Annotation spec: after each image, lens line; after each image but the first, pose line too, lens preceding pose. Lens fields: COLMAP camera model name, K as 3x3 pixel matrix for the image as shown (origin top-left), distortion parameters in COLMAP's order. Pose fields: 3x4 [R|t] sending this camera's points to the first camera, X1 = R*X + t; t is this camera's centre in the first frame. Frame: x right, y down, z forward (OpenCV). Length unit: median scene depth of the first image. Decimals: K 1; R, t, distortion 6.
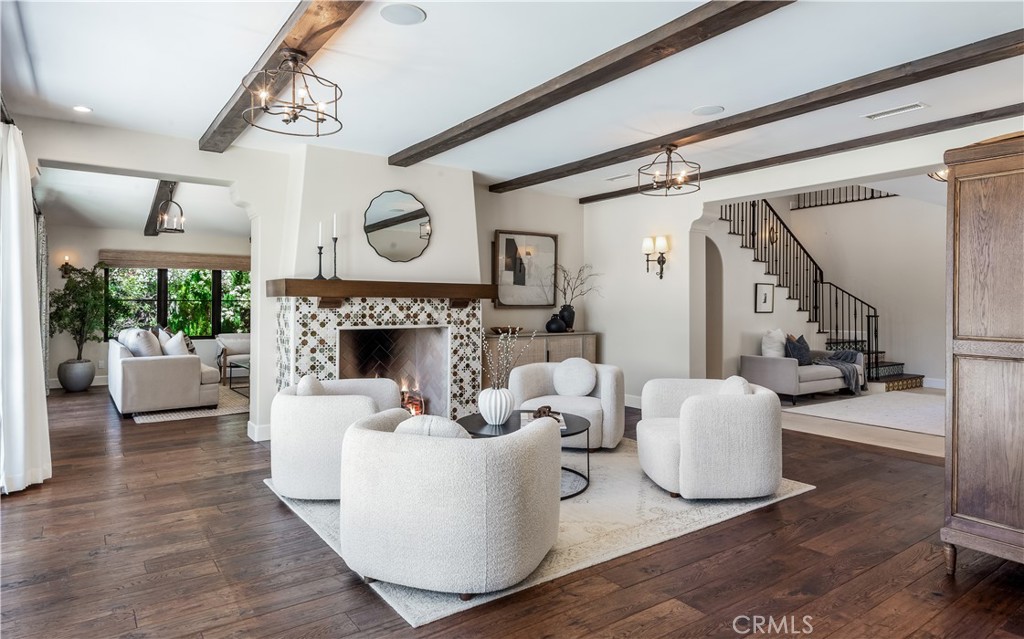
lens RADIAL K [[599.4, 0, 512.0], [0, 599.4, 319.5], [0, 0, 1]] dist [-0.000029, -0.000013]
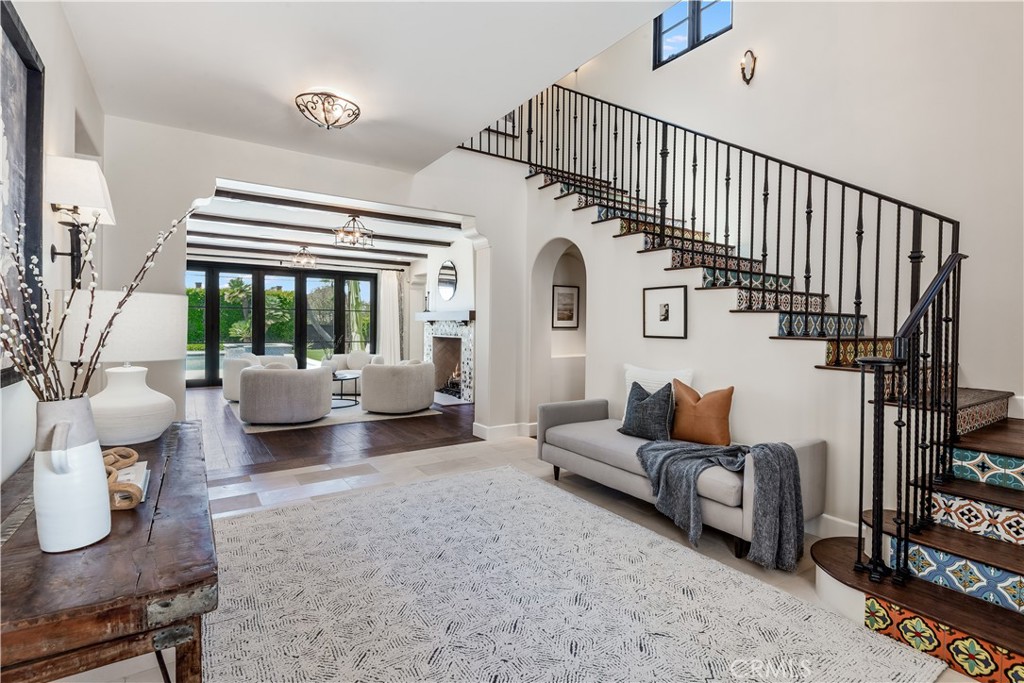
lens RADIAL K [[489.9, 0, 512.0], [0, 489.9, 341.5], [0, 0, 1]] dist [0.000165, 0.000001]
pose [[-0.031849, 0.029349, -0.999062, 0.905183], [-0.034888, 0.998927, 0.030458, -0.016767], [0.998884, 0.035825, -0.030791, 0.883158]]
